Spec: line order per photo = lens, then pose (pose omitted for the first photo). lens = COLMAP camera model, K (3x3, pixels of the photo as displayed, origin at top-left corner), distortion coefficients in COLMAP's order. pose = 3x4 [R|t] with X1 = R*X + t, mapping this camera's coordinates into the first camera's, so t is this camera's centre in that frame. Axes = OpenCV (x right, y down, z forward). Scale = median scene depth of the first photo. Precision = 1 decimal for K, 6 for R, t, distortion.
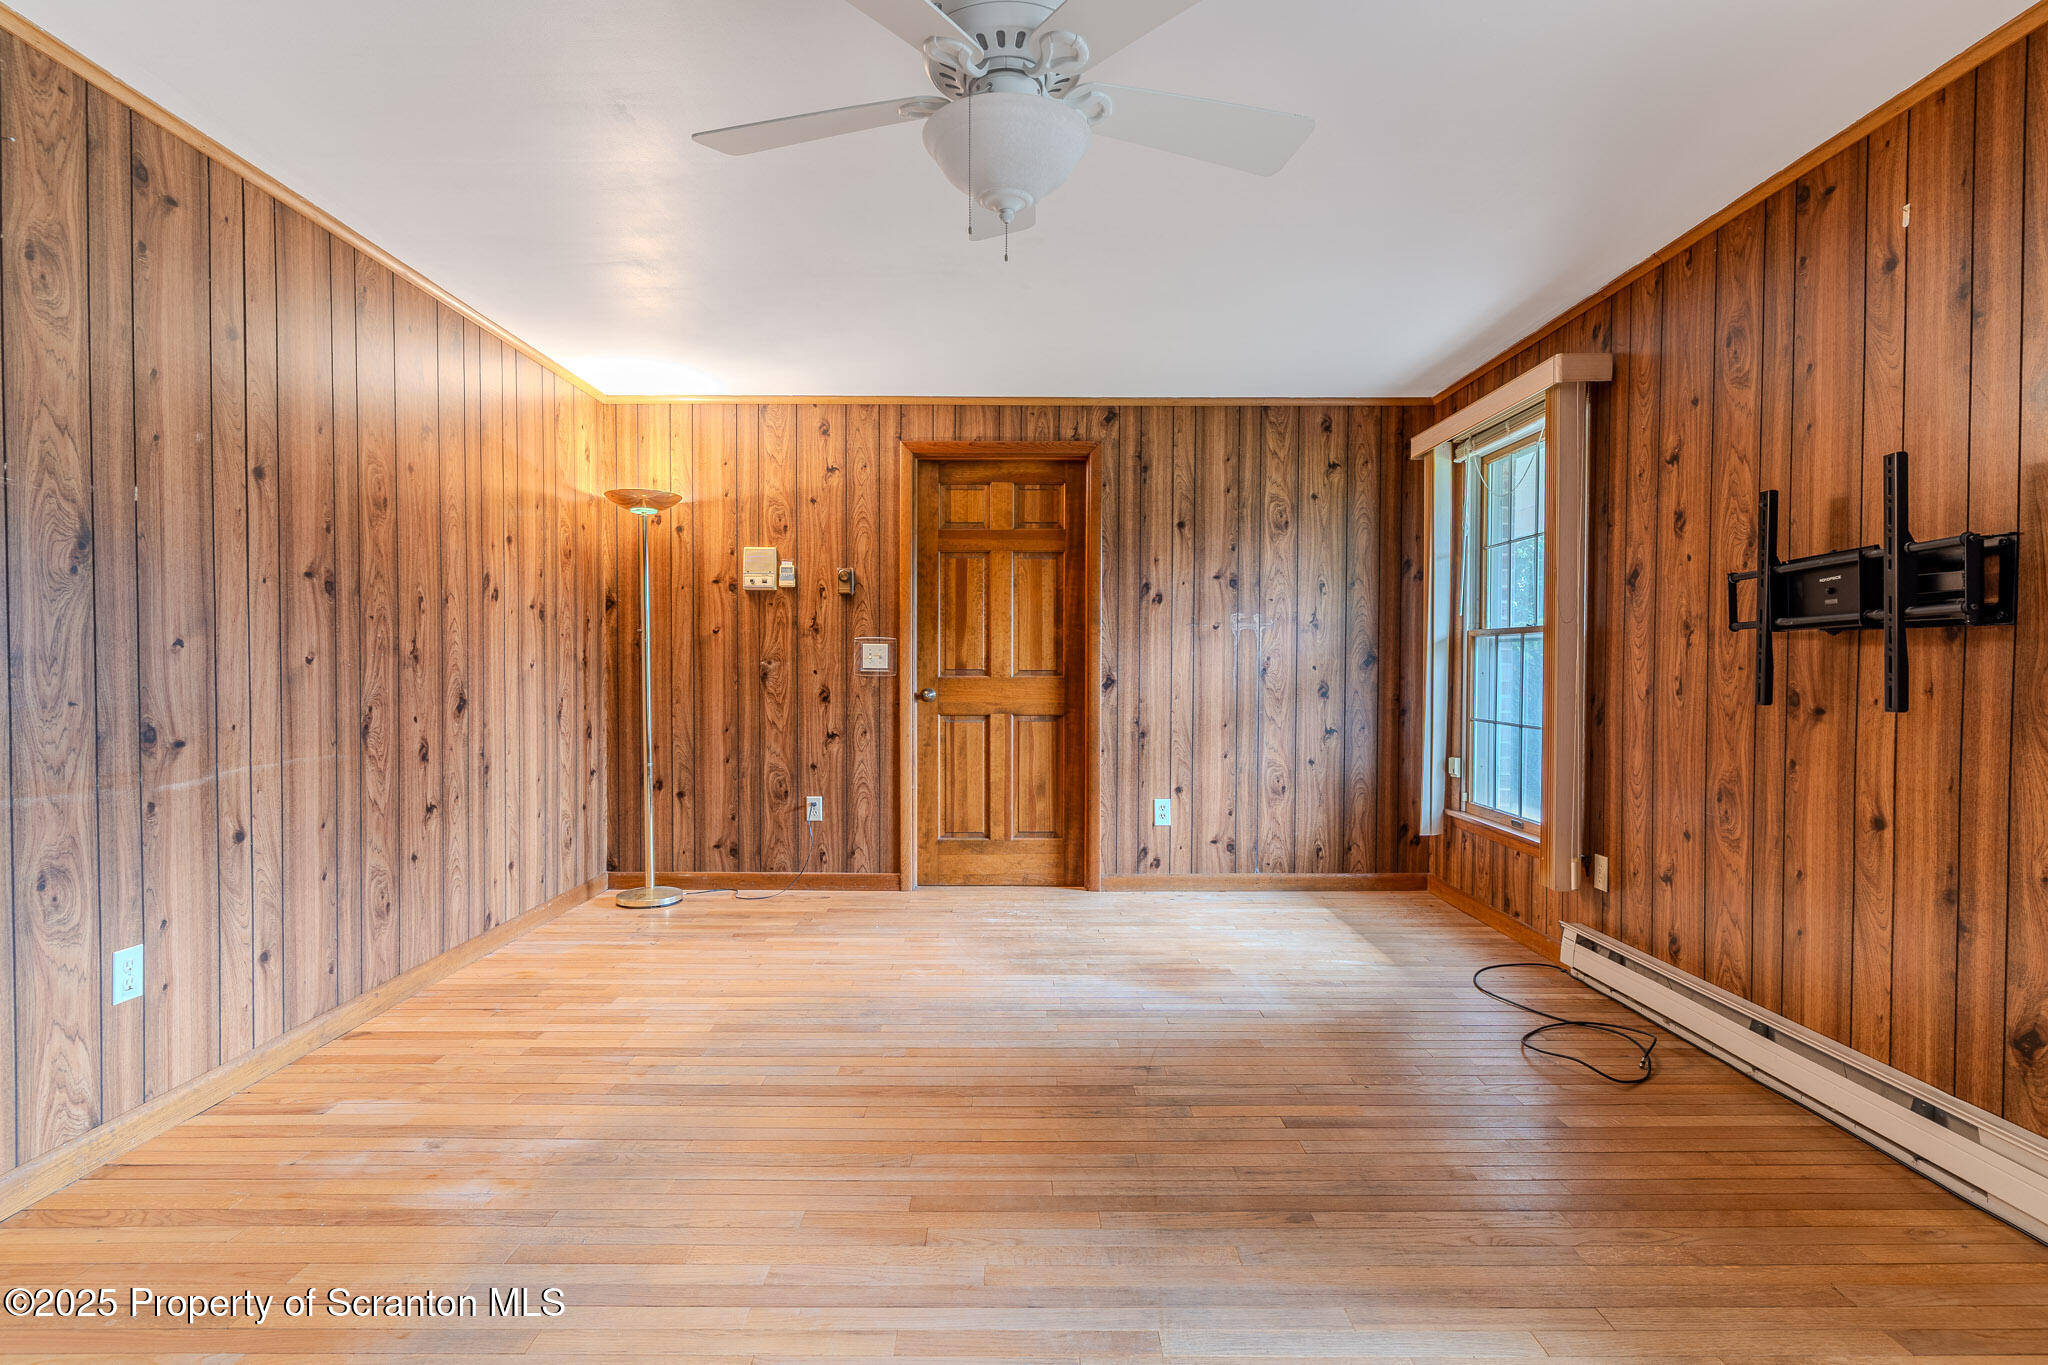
lens RADIAL K [[986.7, 0, 1038.5], [0, 986.7, 686.8], [0, 0, 1]] dist [-0.003256, -0.000227]
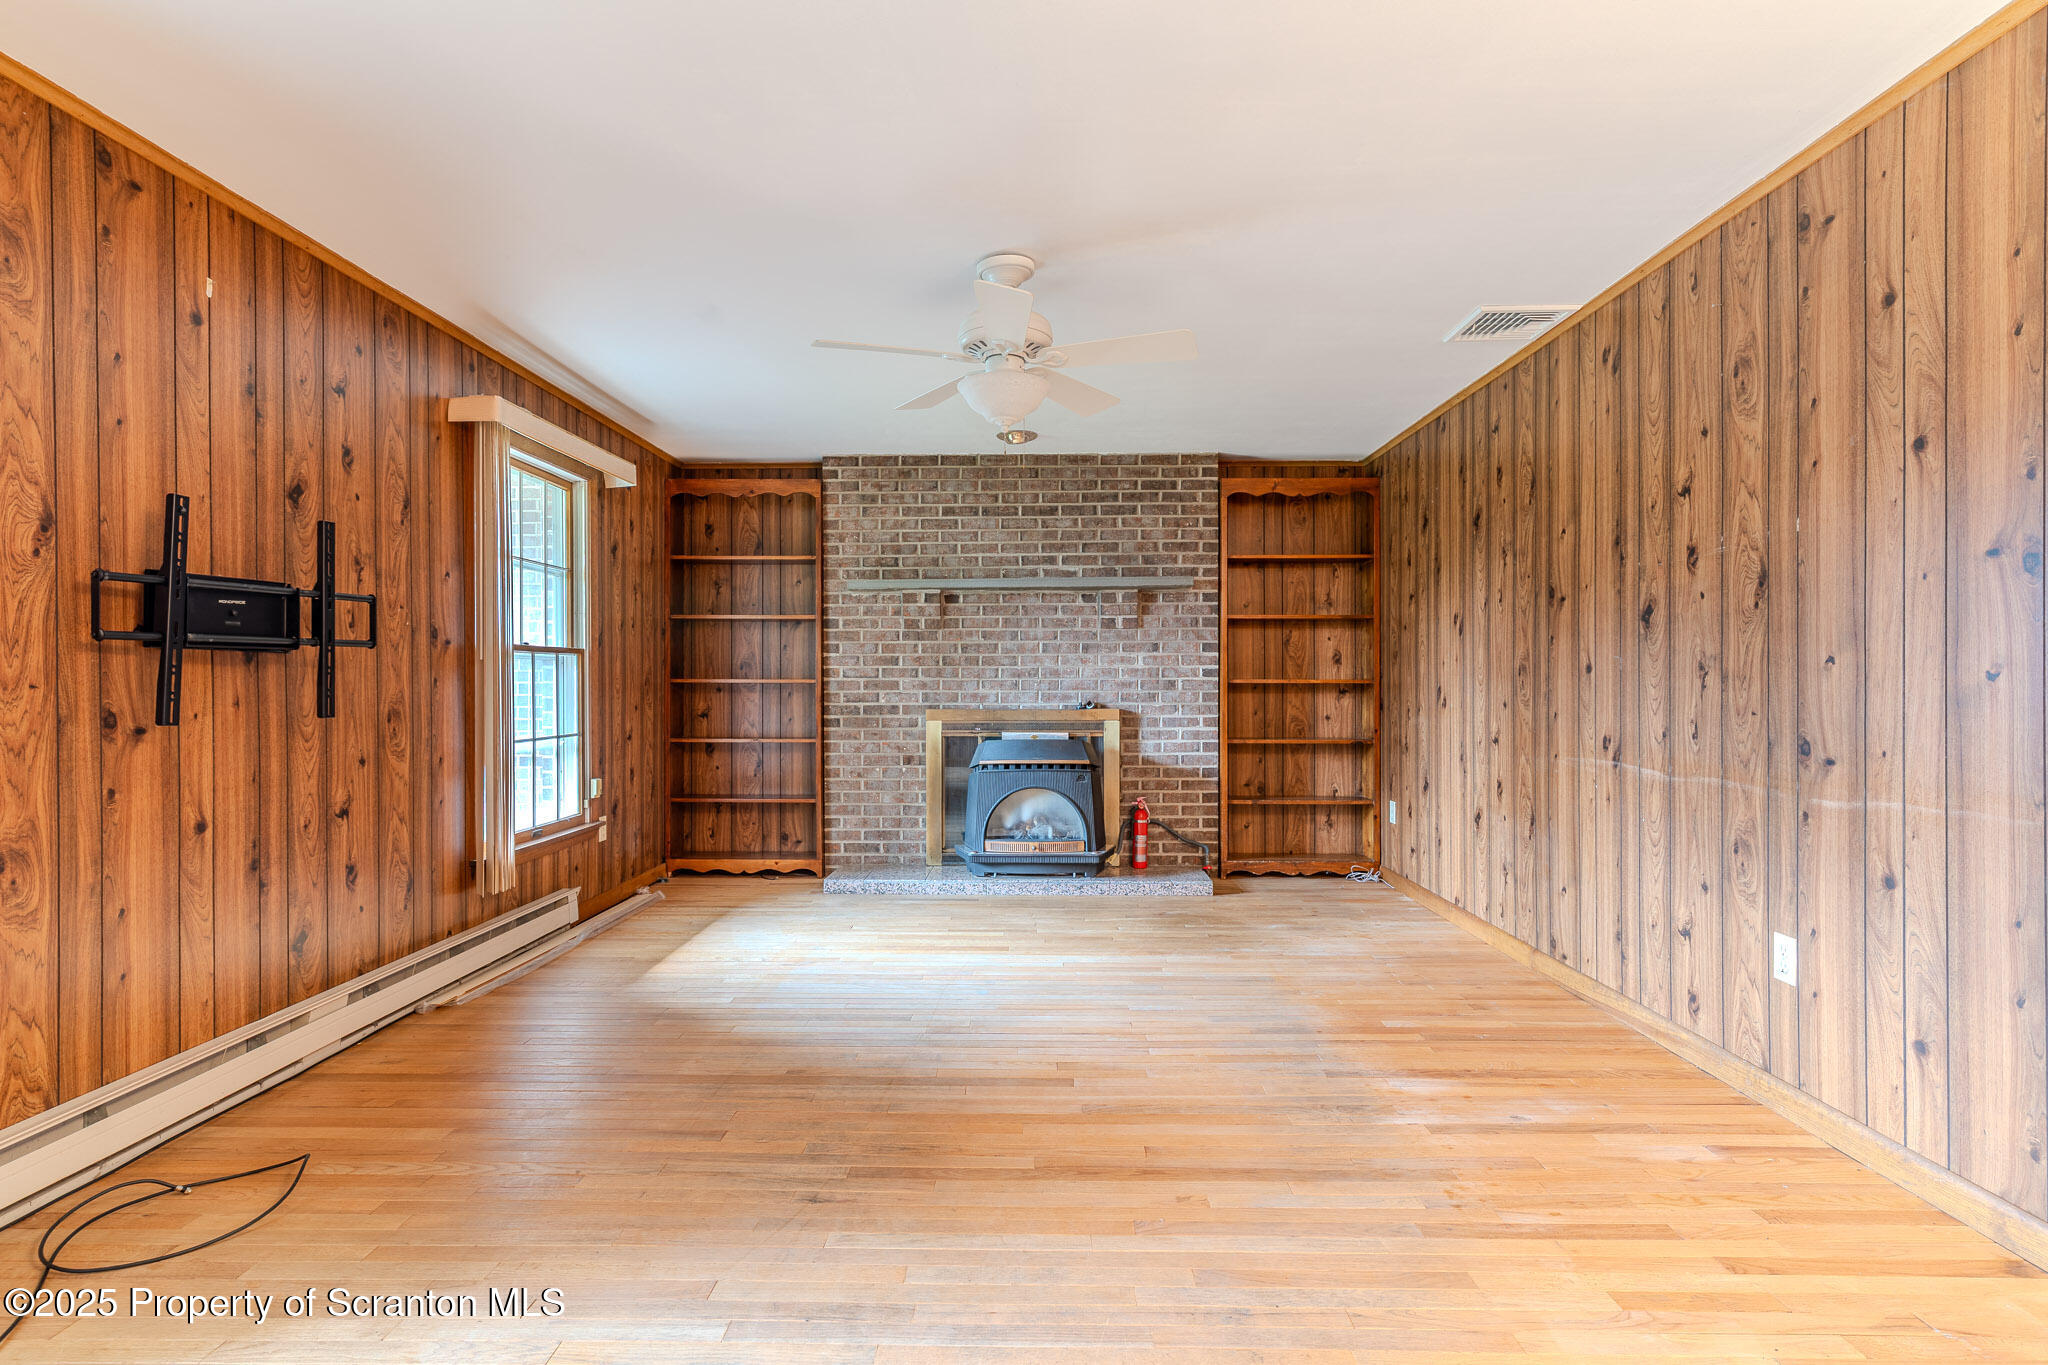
lens RADIAL K [[1021.0, 0, 1022.7], [0, 1021.0, 681.5], [0, 0, 1]] dist [-0.000862, -0.000320]
pose [[-0.999291, -0.000098, 0.037654, -0.098117], [0.000765, 0.999737, 0.022909, -0.046870], [-0.037647, 0.022922, -0.999028, 2.054040]]
